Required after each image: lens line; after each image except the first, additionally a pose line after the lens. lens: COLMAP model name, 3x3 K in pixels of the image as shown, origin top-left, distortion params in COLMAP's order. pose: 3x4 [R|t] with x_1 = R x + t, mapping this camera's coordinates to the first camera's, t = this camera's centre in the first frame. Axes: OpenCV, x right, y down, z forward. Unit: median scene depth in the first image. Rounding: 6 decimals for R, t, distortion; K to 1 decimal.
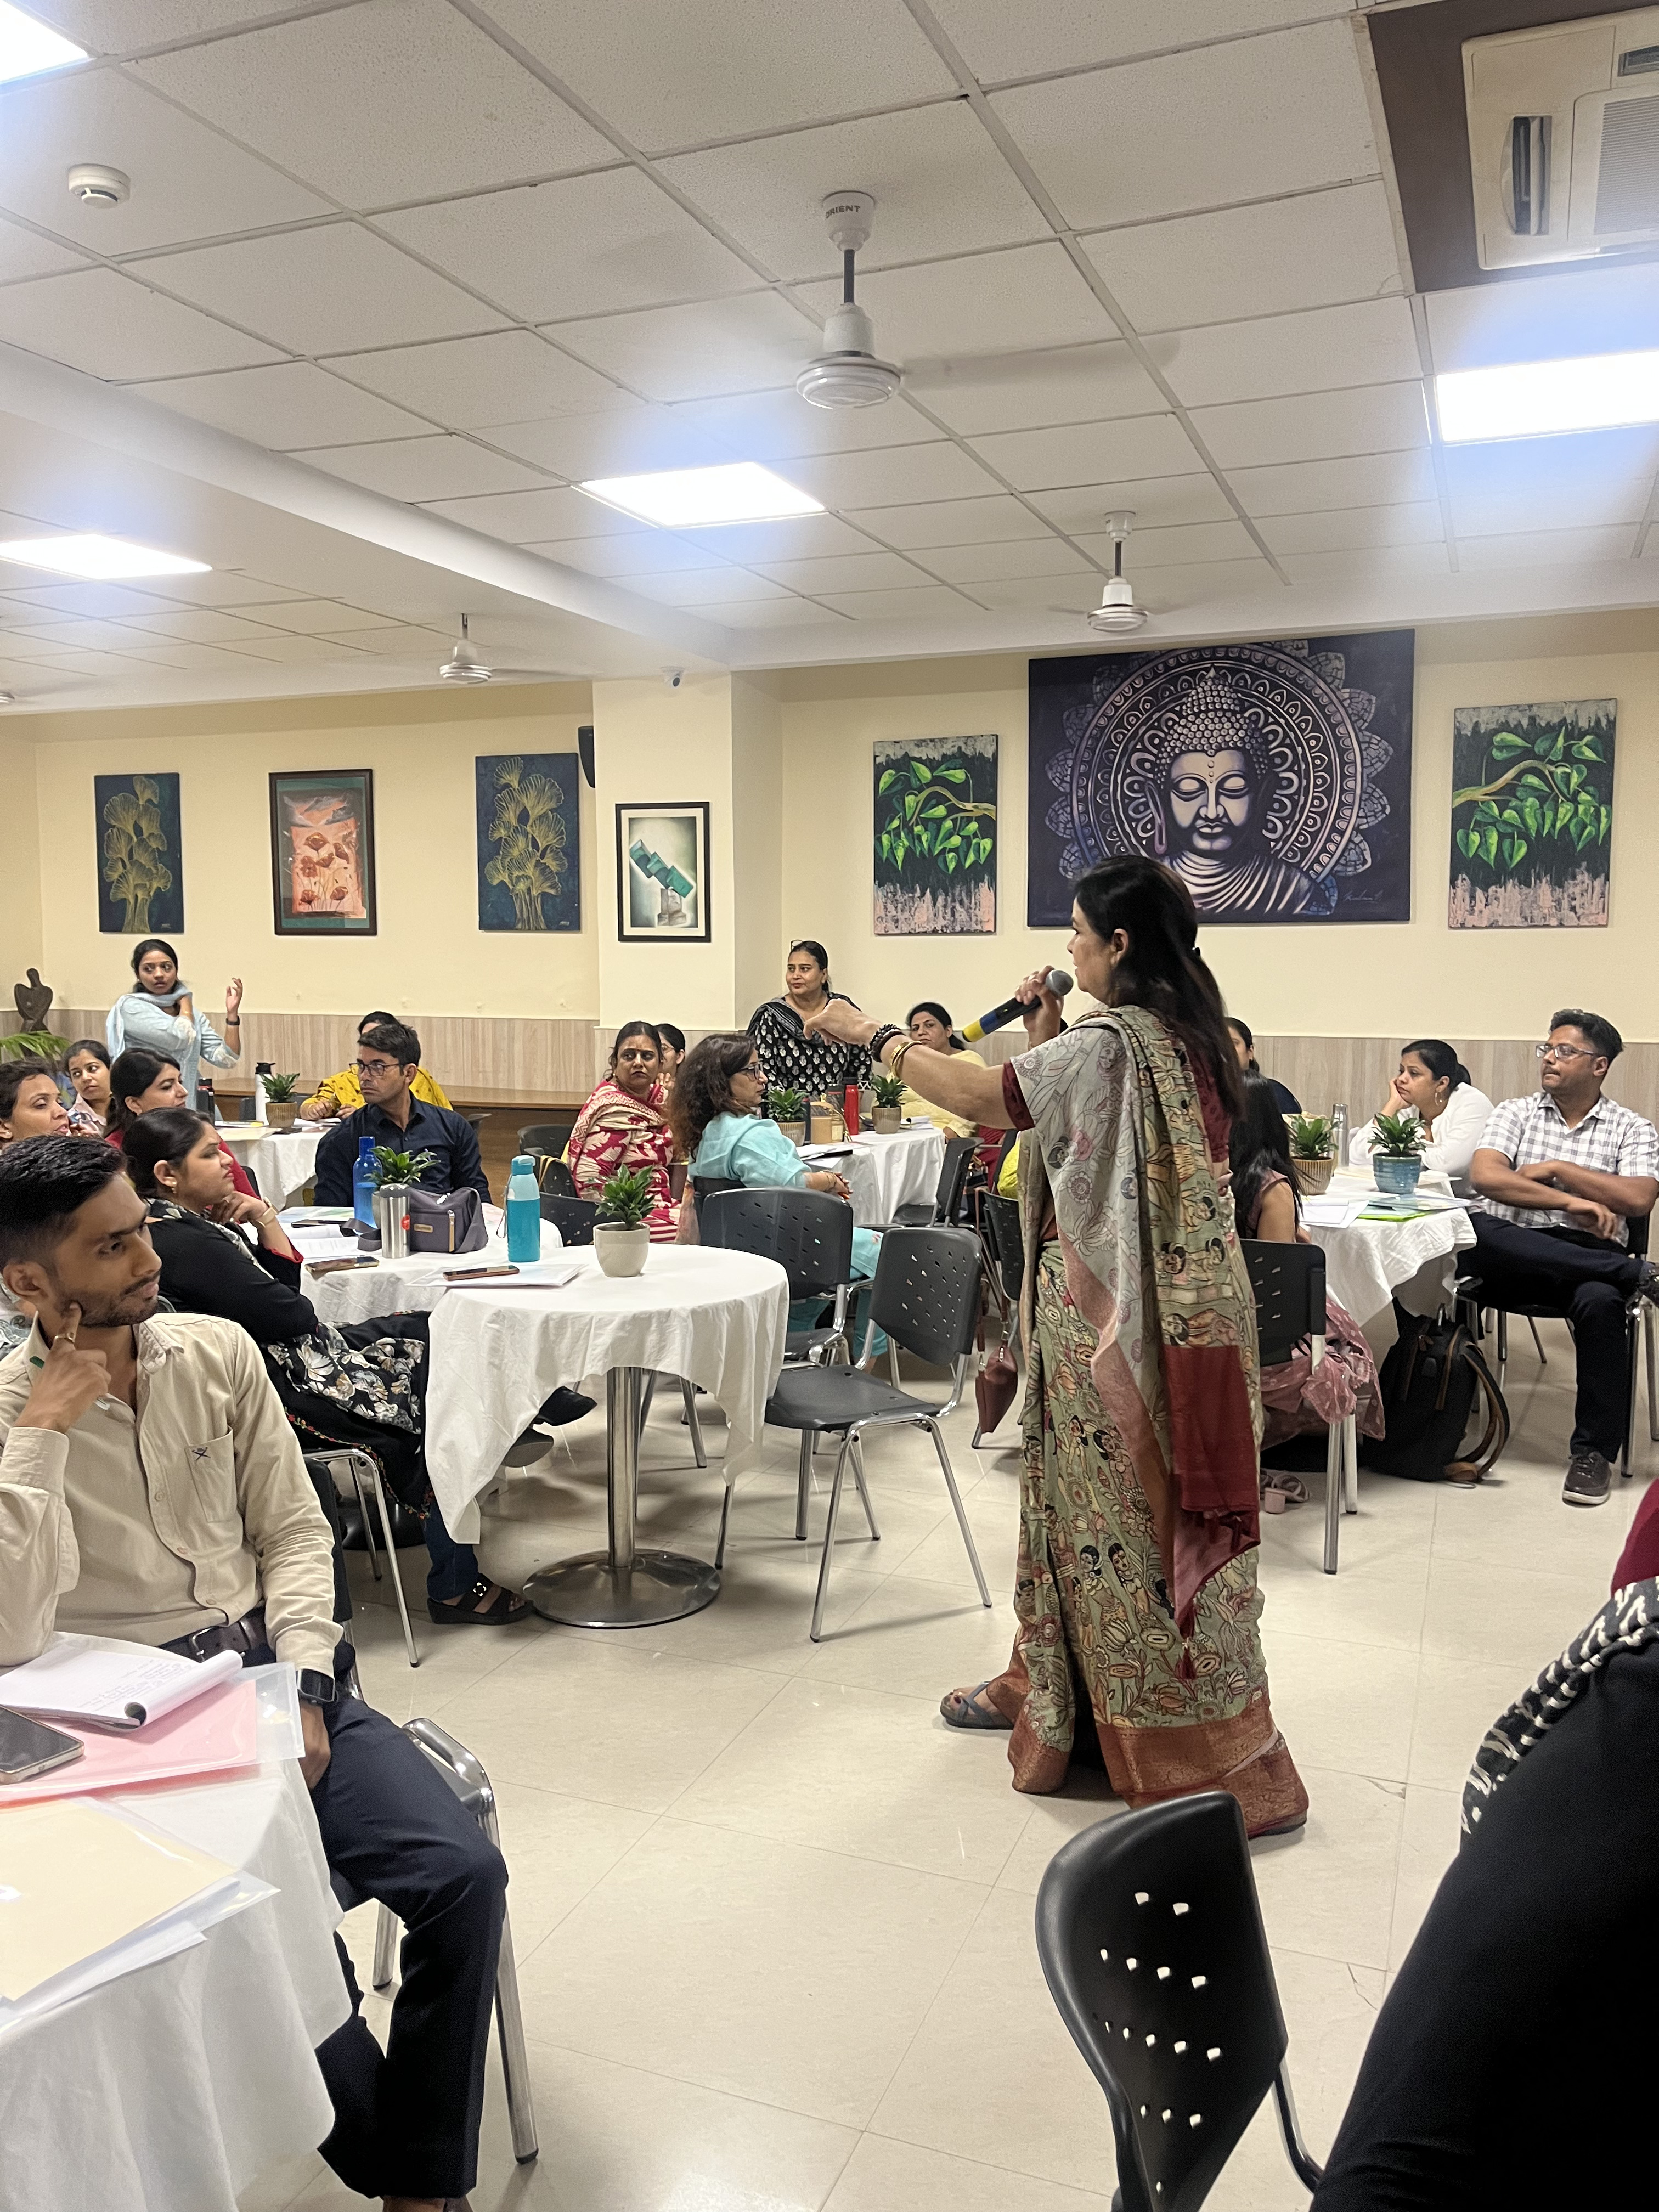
lens RADIAL K [[1682.6, 0, 834.6], [0, 1682.6, 1077.0], [0, 0, 1]] dist [0.081996, -0.074736]
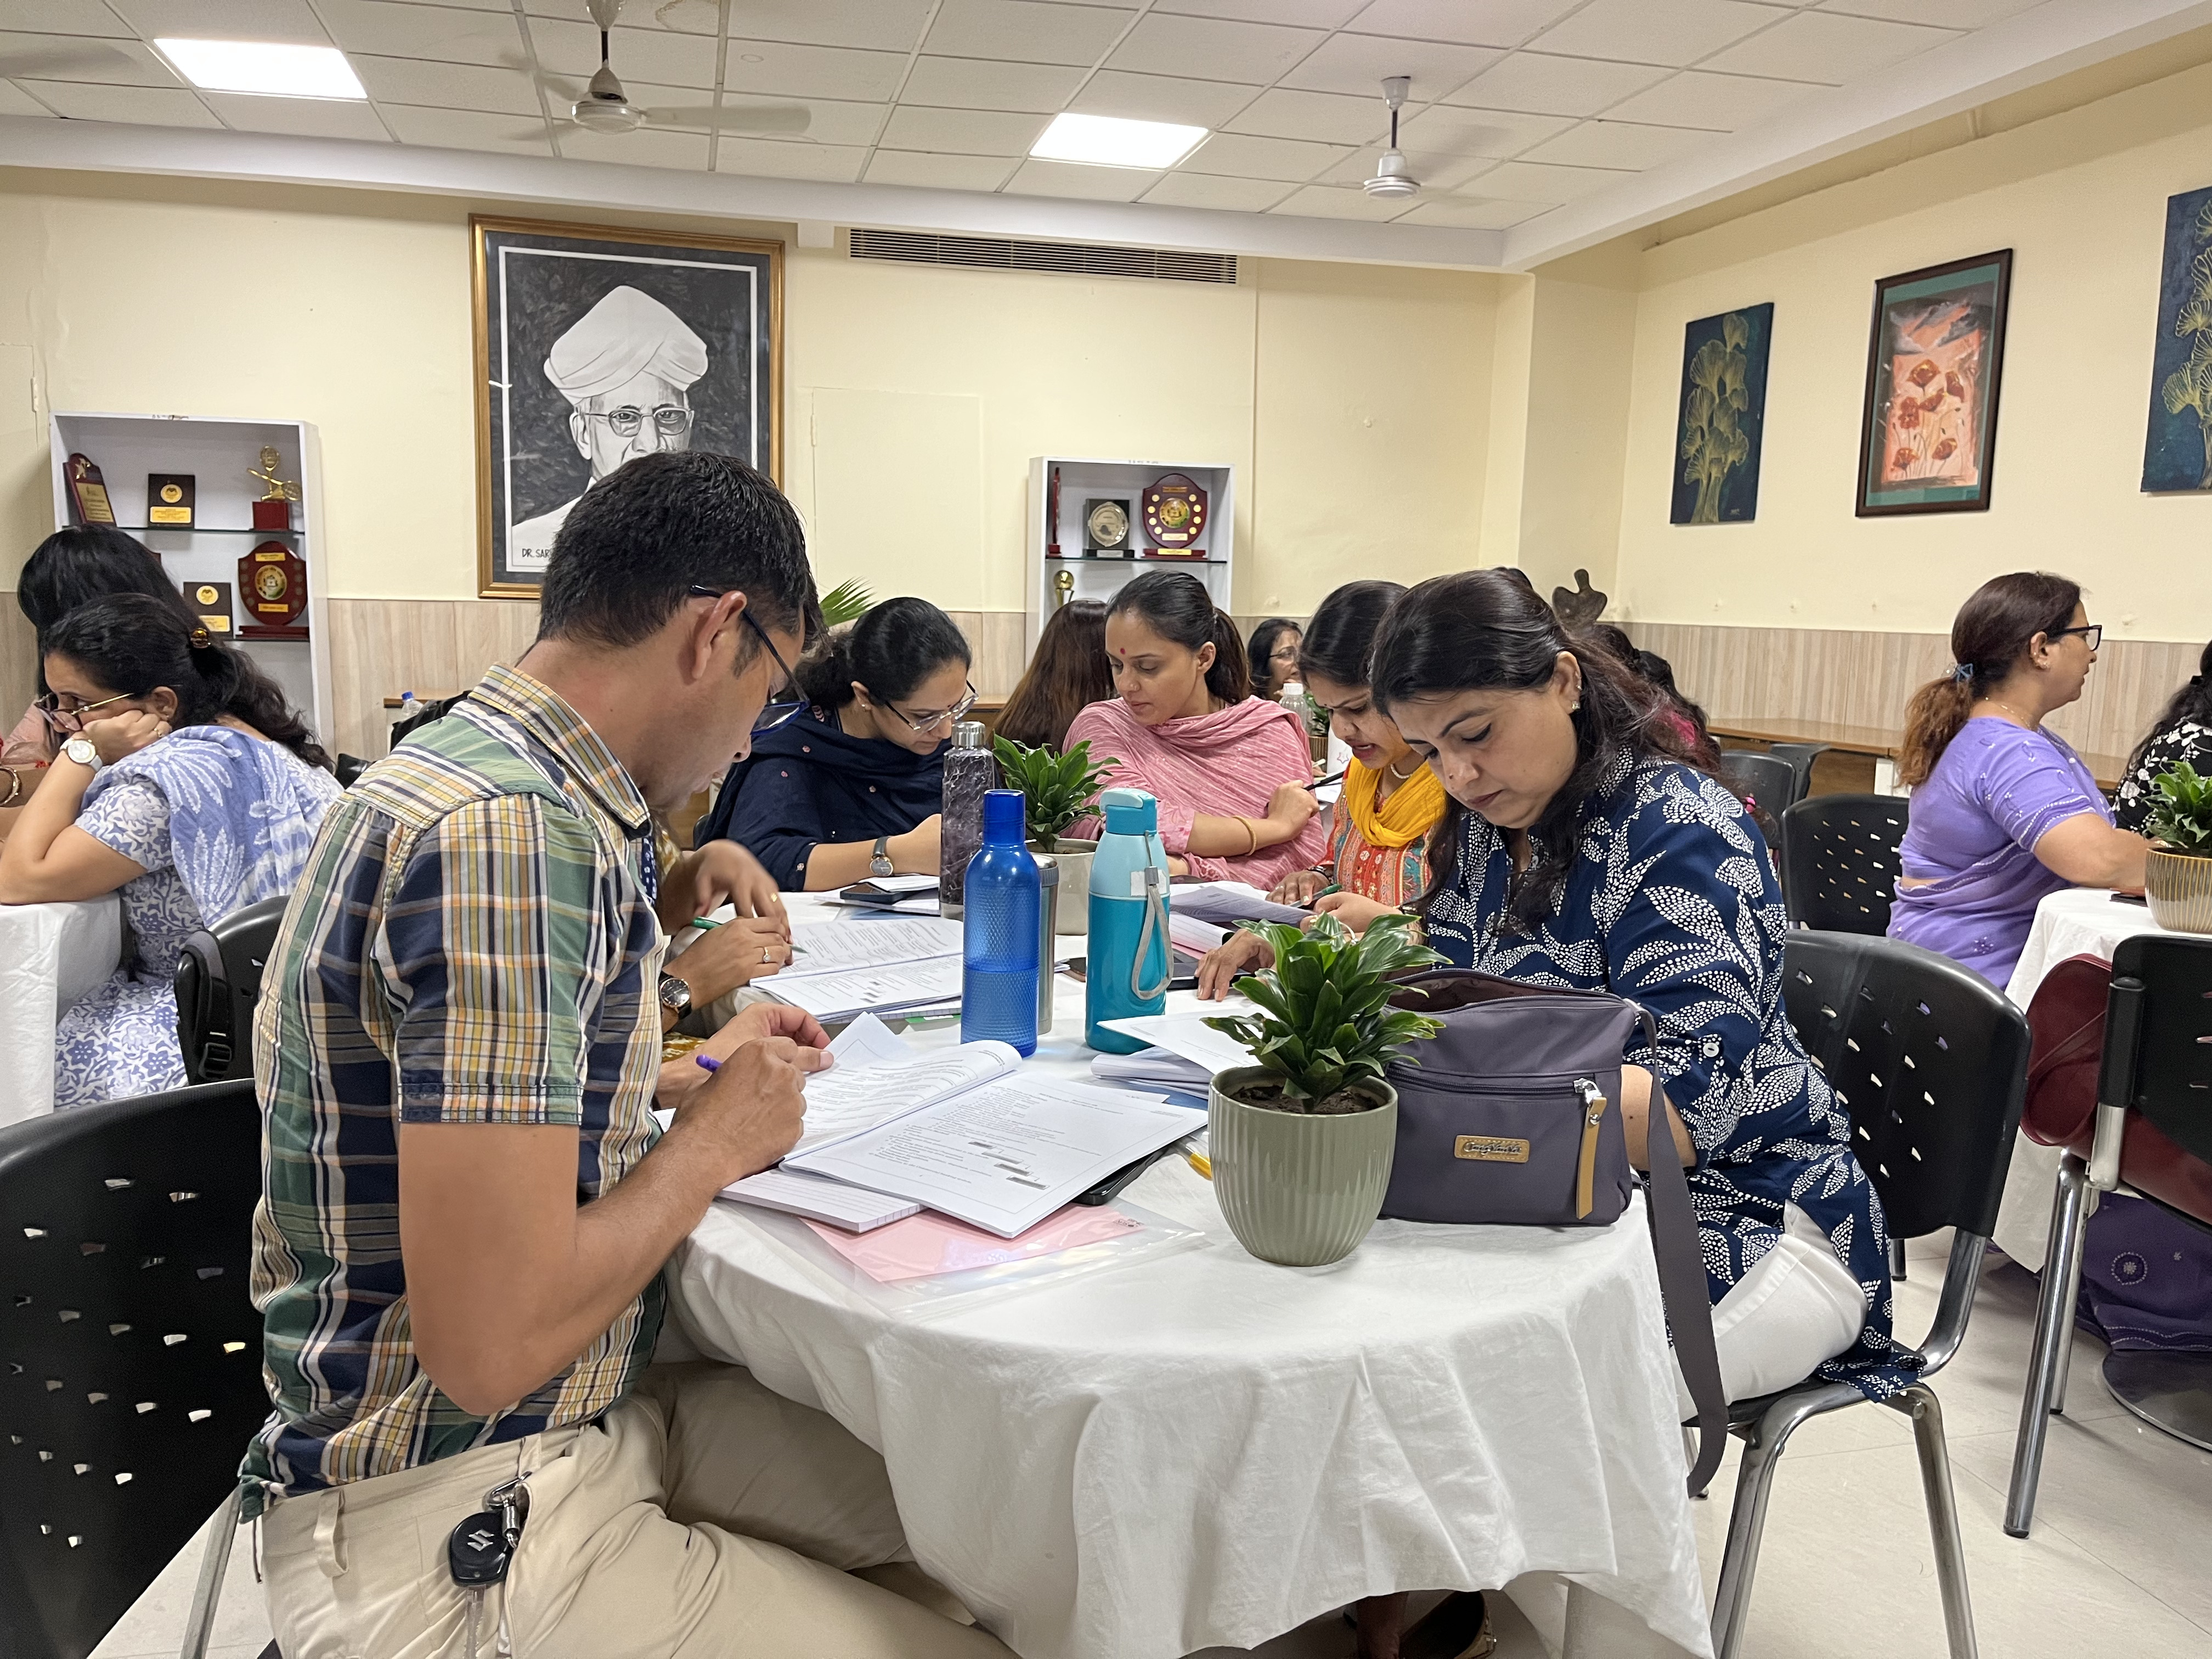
lens RADIAL K [[1639.5, 0, 1106.0], [0, 1639.5, 829.5], [0, 0, 1]] dist [0.034216, -0.070718]
pose [[0.581022, 0.128559, -0.803670, 0.062158], [-0.090091, 0.991537, 0.093479, 0.009920], [0.808886, 0.018090, 0.587687, 0.417391]]
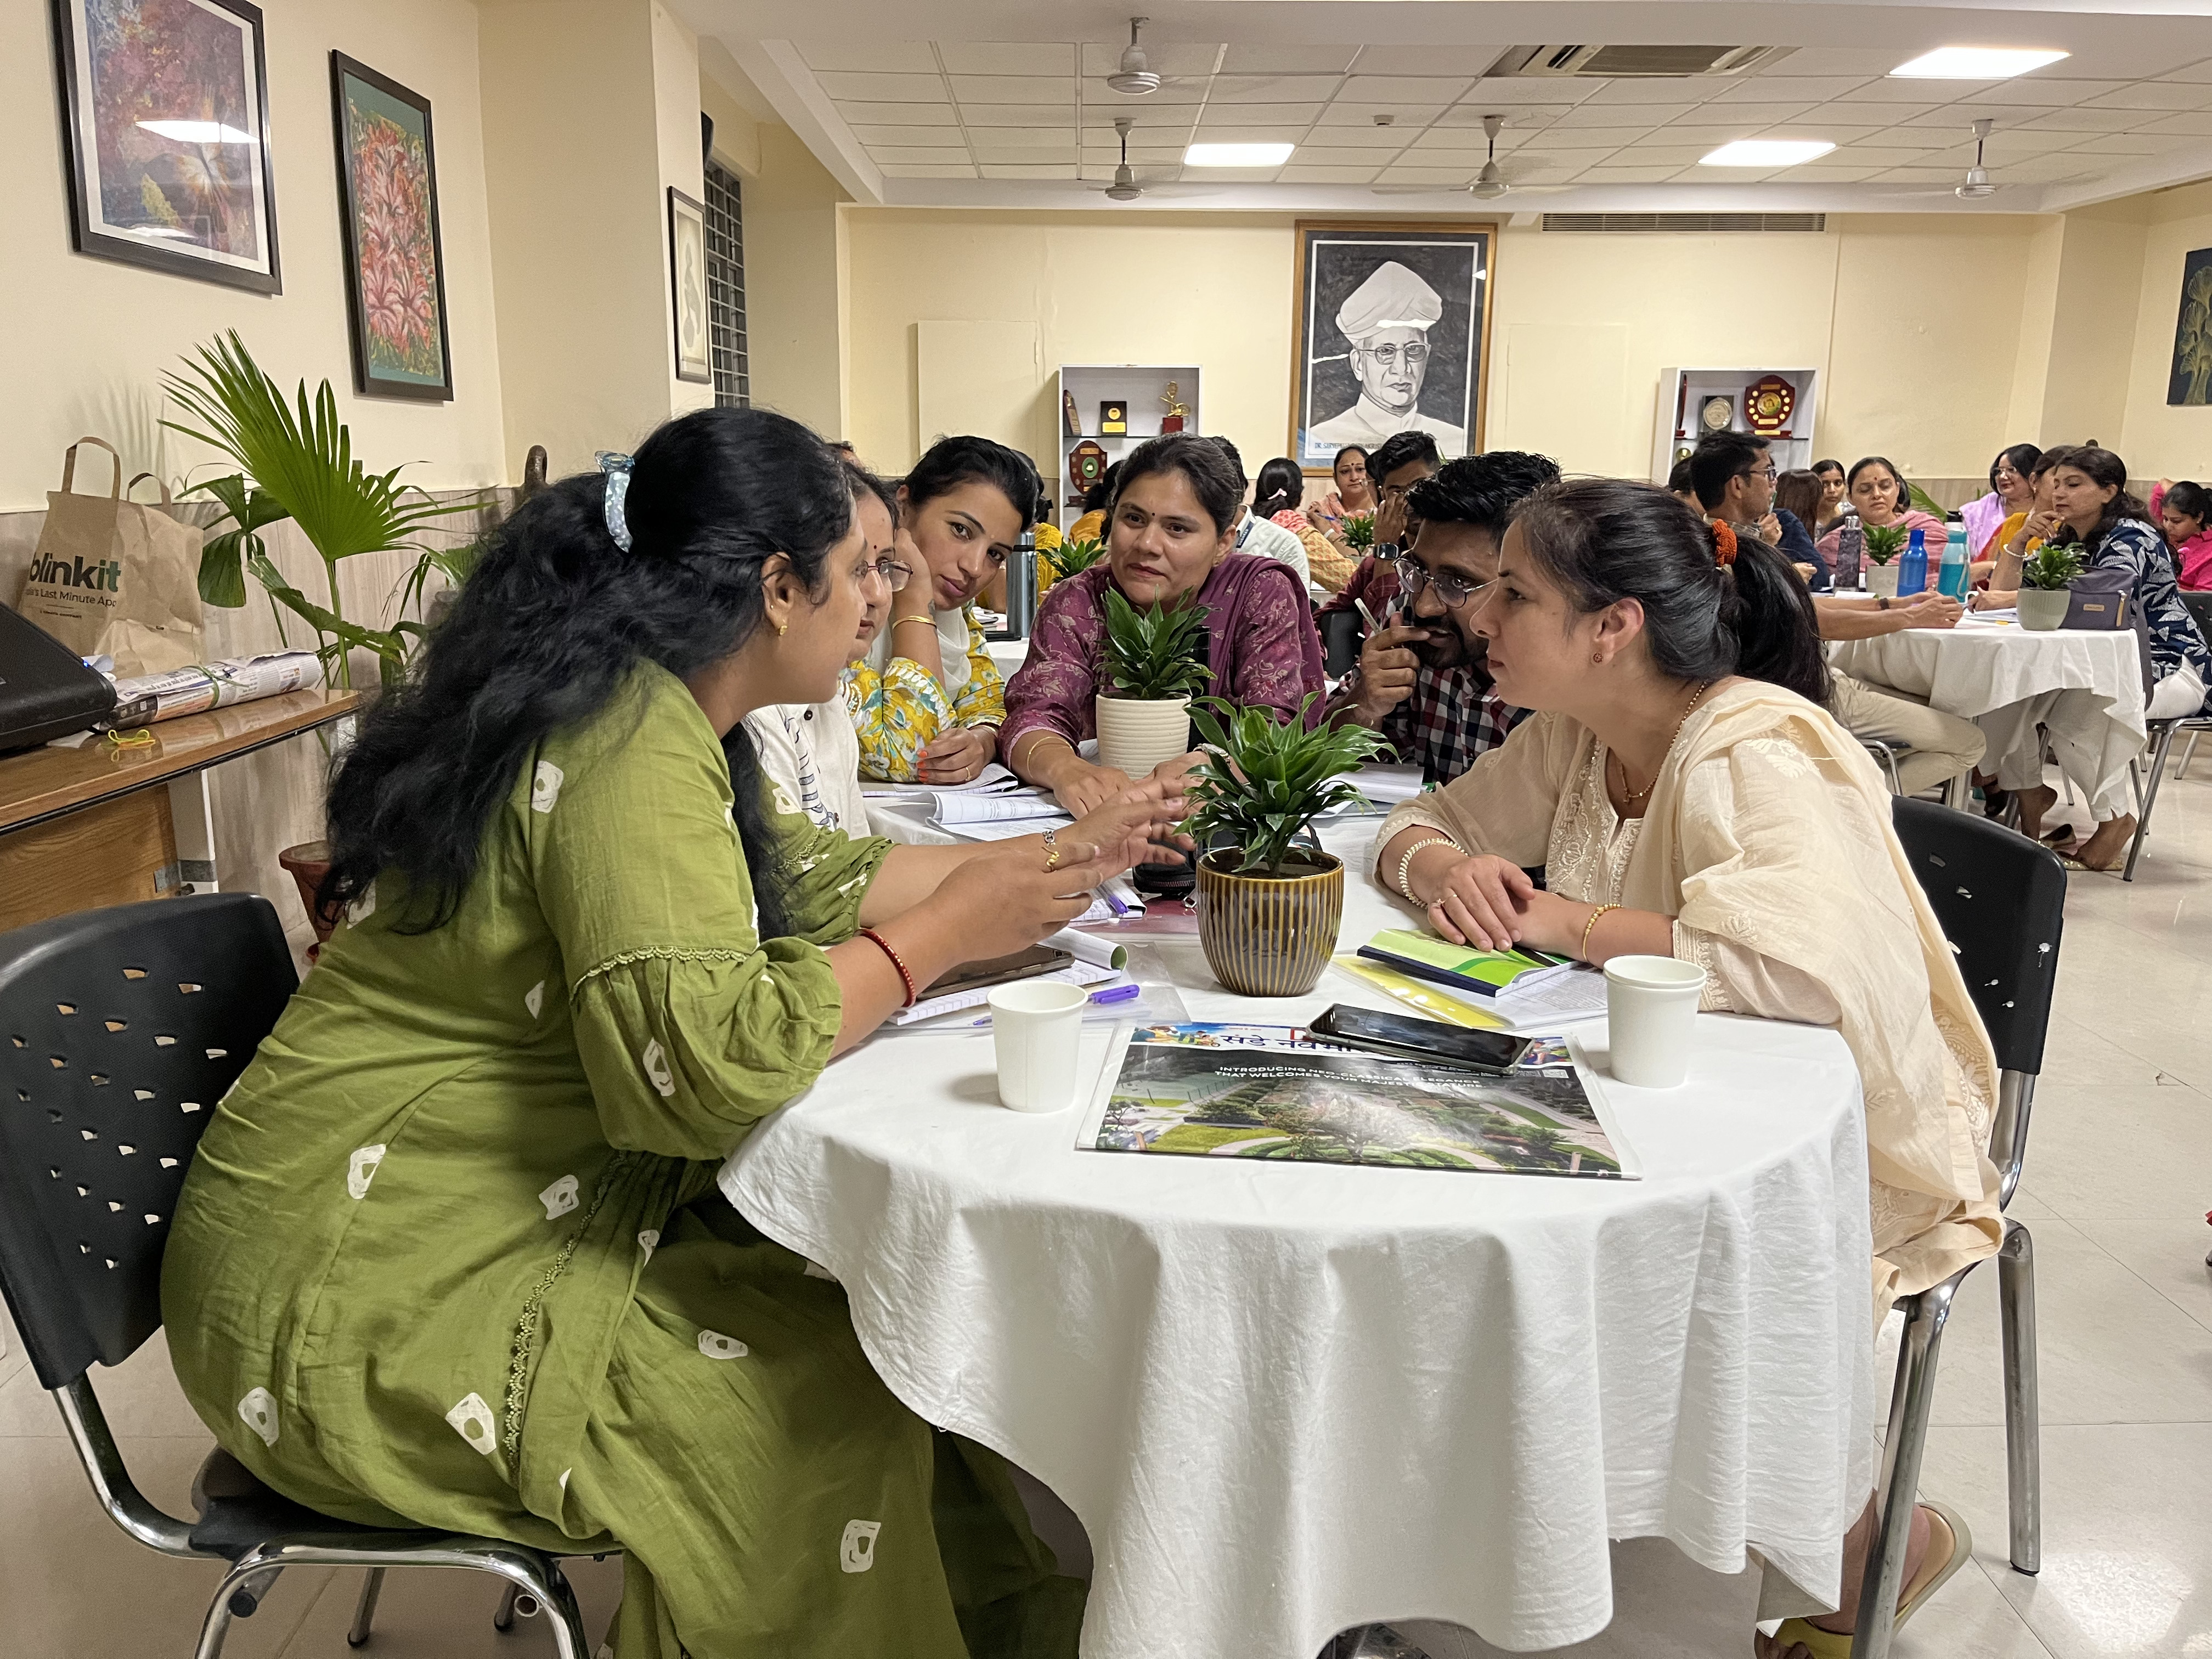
lens RADIAL K [[1713.4, 0, 1068.1], [0, 1713.4, 842.9], [0, 0, 1]] dist [0.043844, -0.077396]
pose [[0.376422, 0.203674, -0.903783, 0.404496], [-0.080888, 0.979035, 0.186942, 0.044735], [0.922910, 0.002736, 0.385005, -0.043423]]
